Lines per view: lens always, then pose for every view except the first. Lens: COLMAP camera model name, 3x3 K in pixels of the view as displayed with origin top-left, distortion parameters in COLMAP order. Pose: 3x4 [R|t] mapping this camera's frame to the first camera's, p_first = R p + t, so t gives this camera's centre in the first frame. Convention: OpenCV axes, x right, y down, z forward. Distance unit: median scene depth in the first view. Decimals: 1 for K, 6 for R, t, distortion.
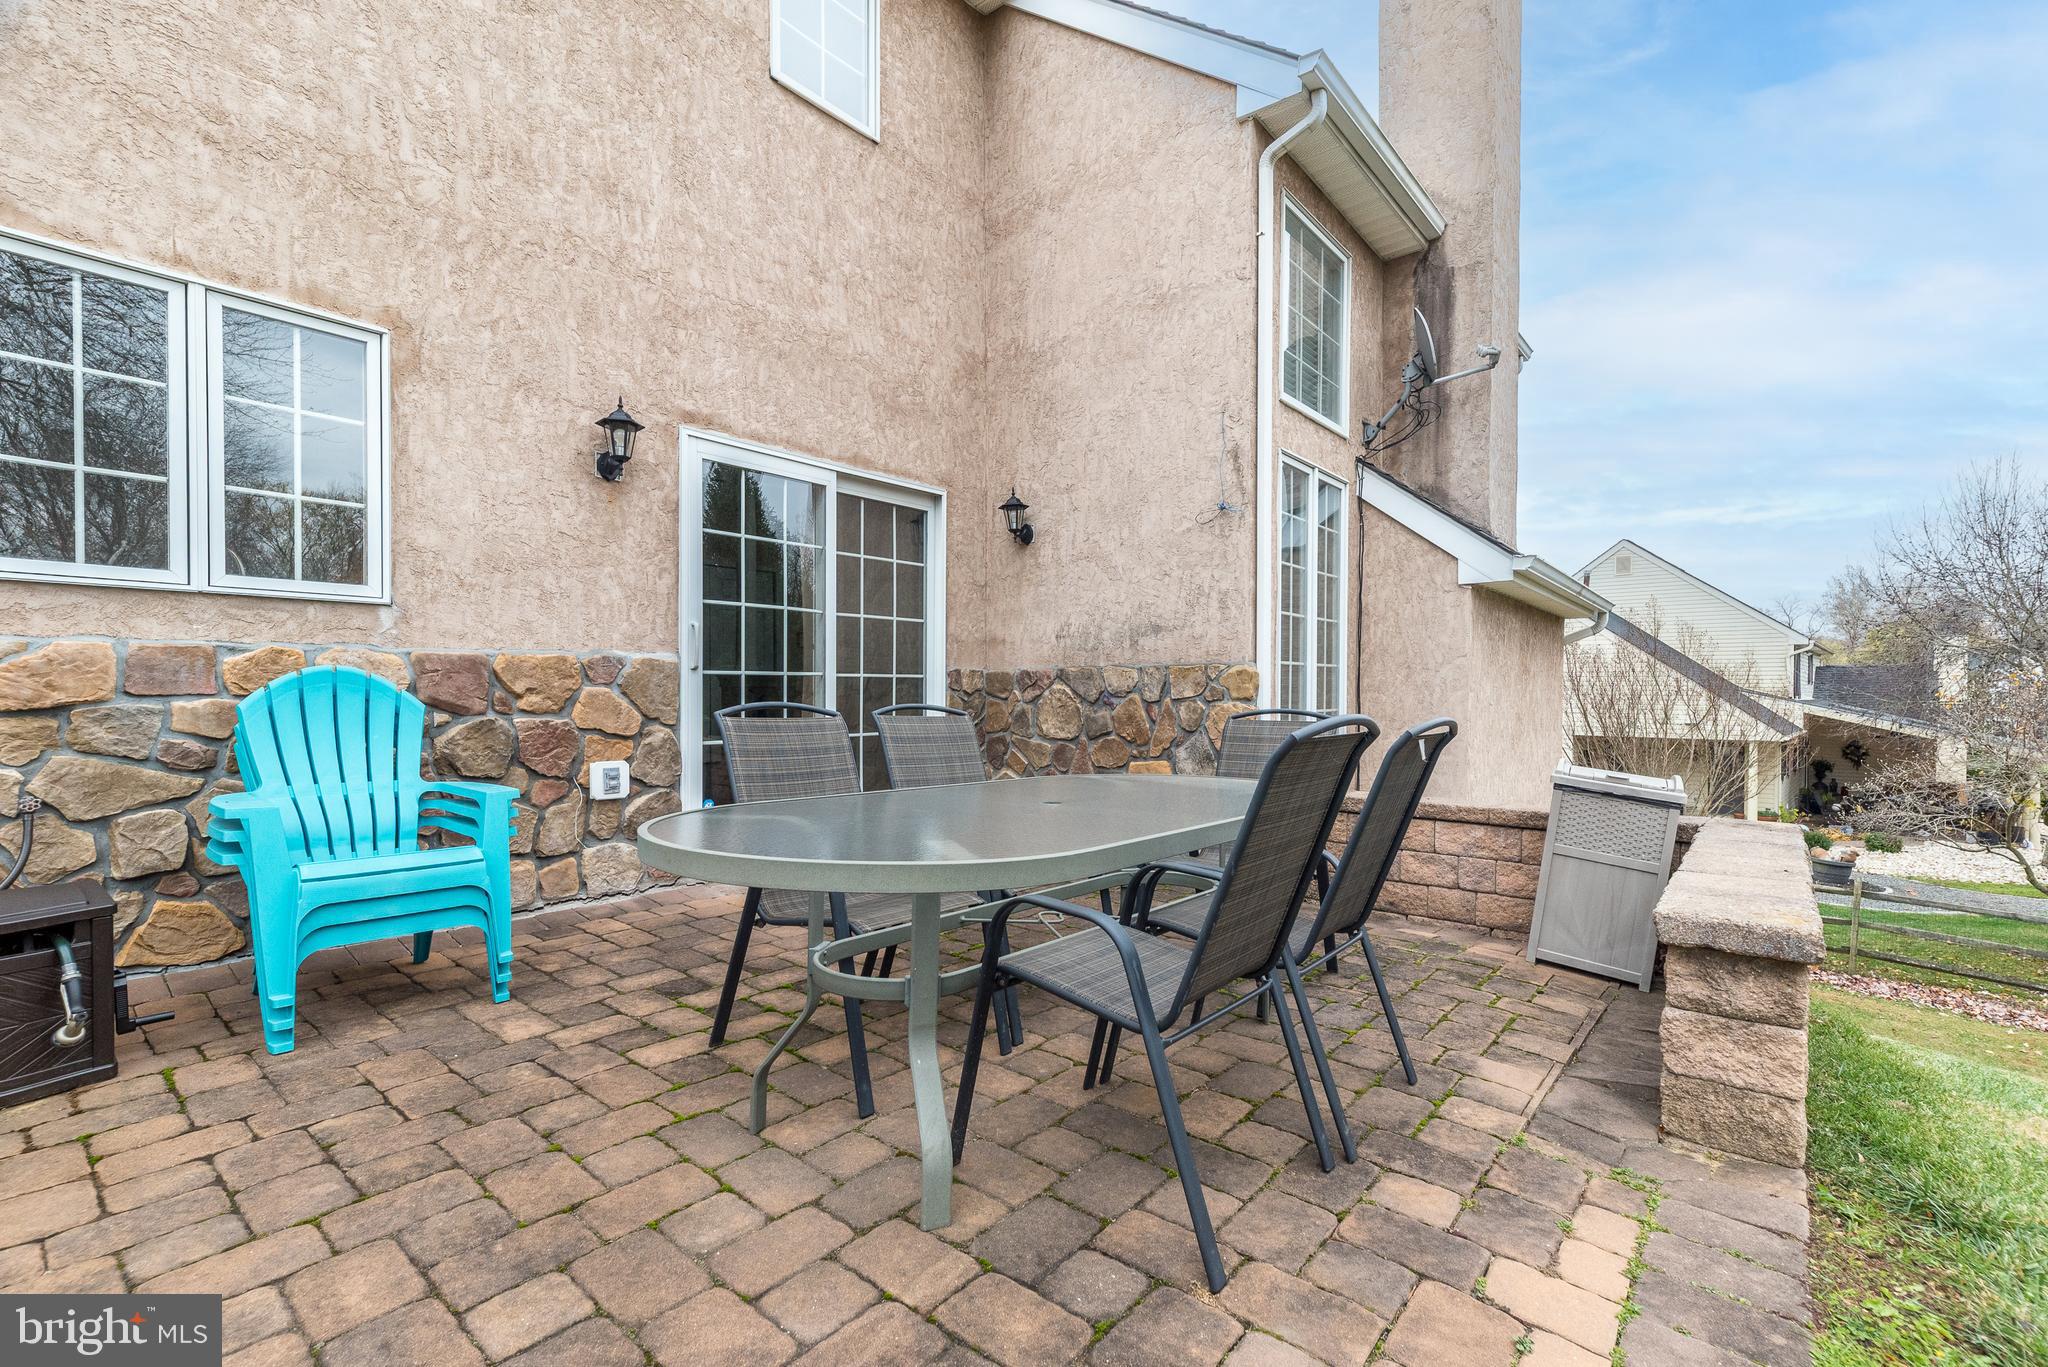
lens RADIAL K [[893.1, 0, 1023.6], [0, 893.1, 697.7], [0, 0, 1]] dist [0.015104, -0.000086]
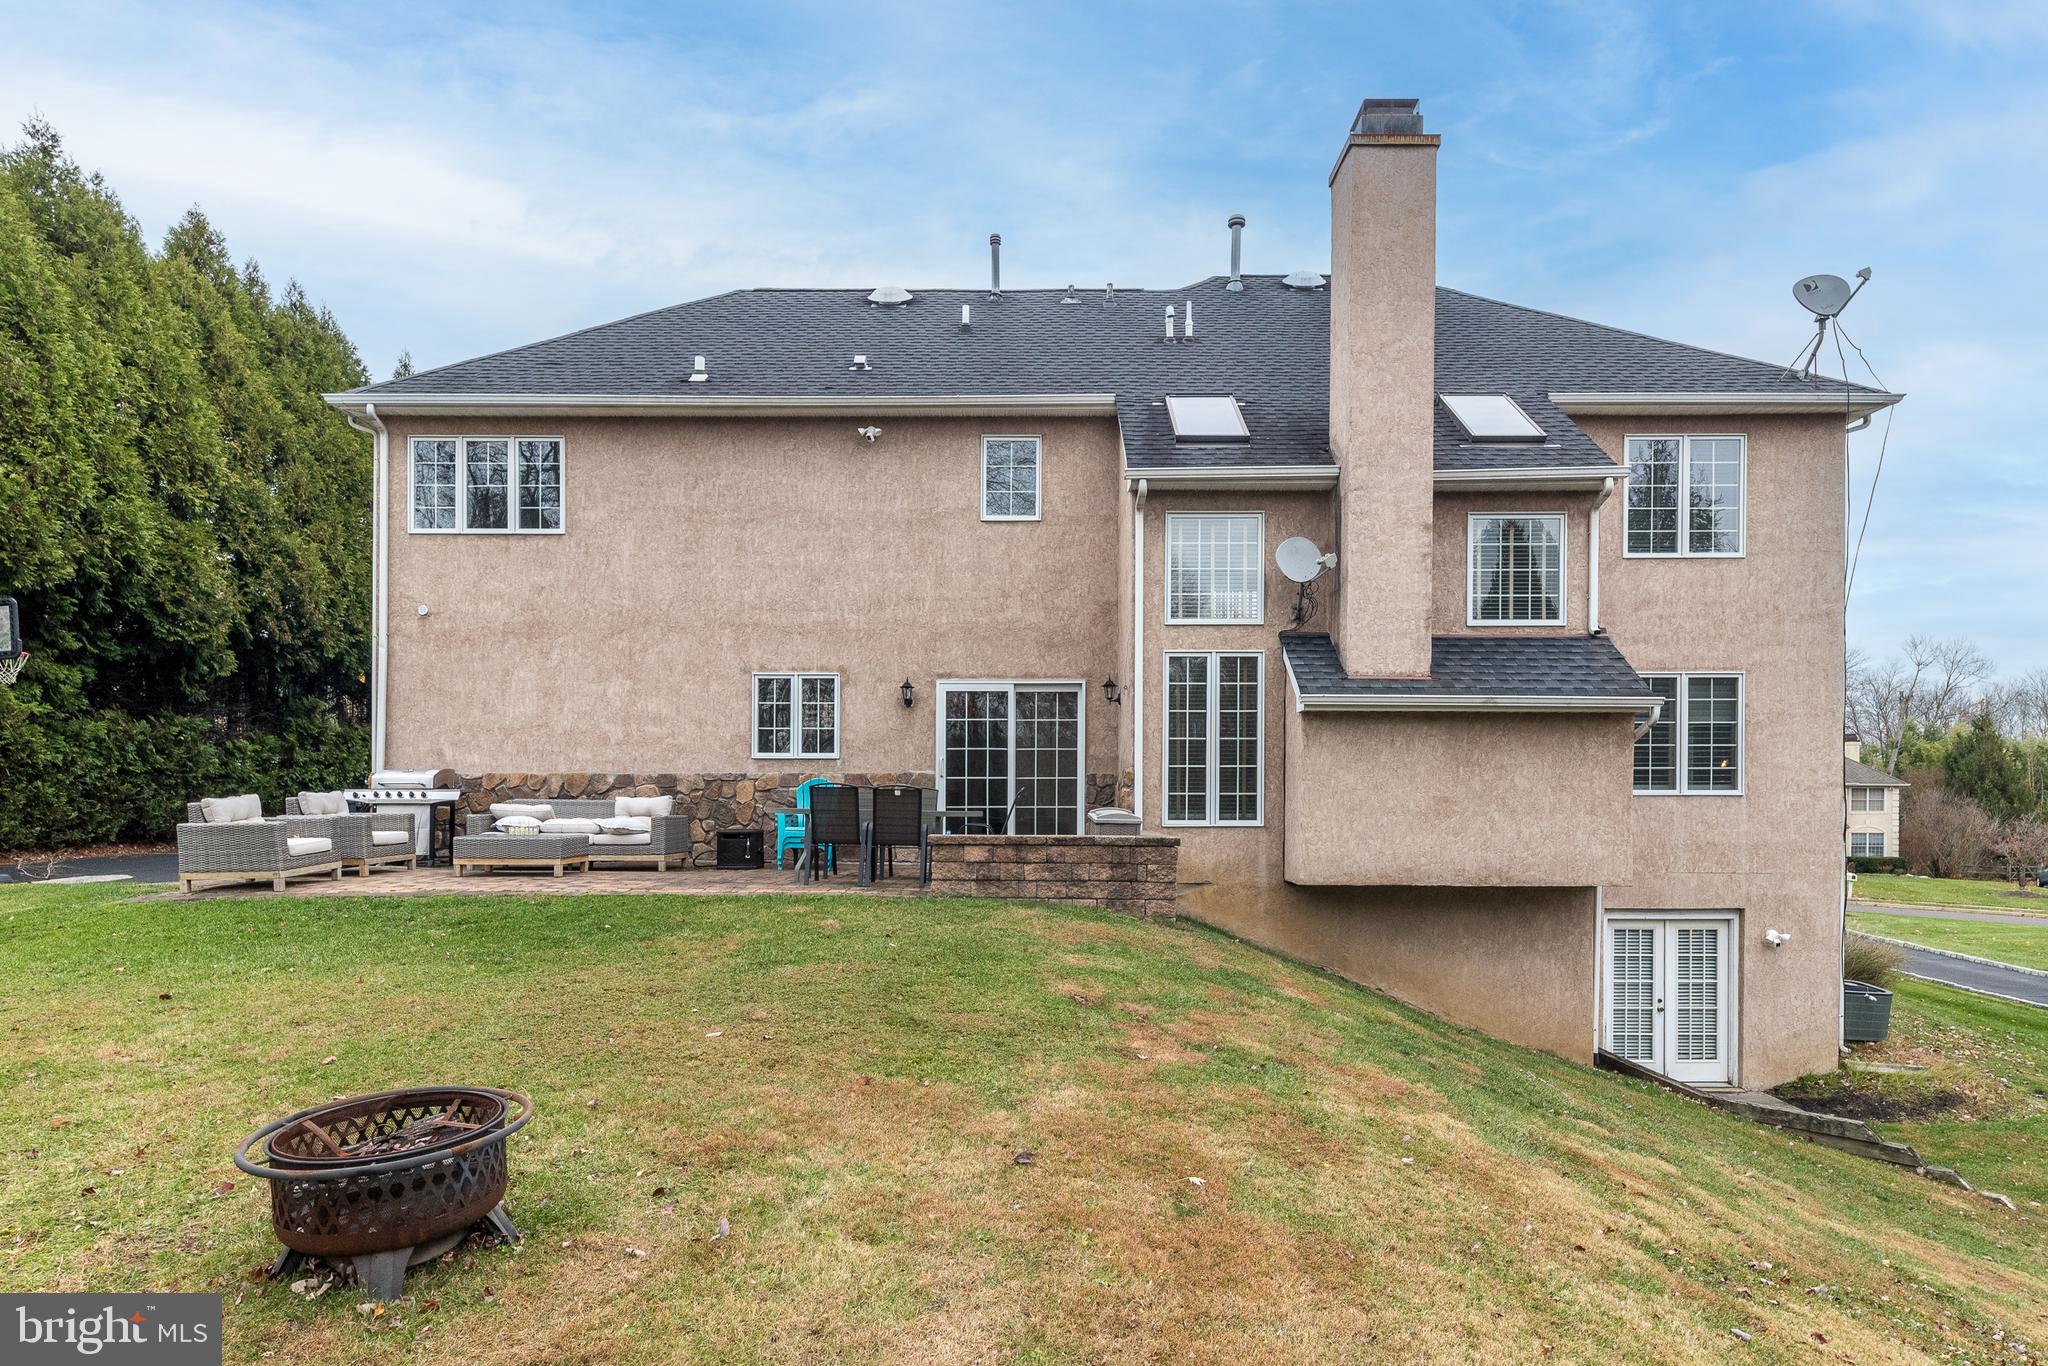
lens RADIAL K [[893.1, 0, 1017.5], [0, 893.1, 766.8], [0, 0, 1]] dist [0.015104, -0.000086]
pose [[0.642889, -0.001931, -0.765957, 1.686697], [-0.004021, 0.999975, -0.005895, -0.045344], [0.765949, 0.006870, 0.642865, -0.441274]]
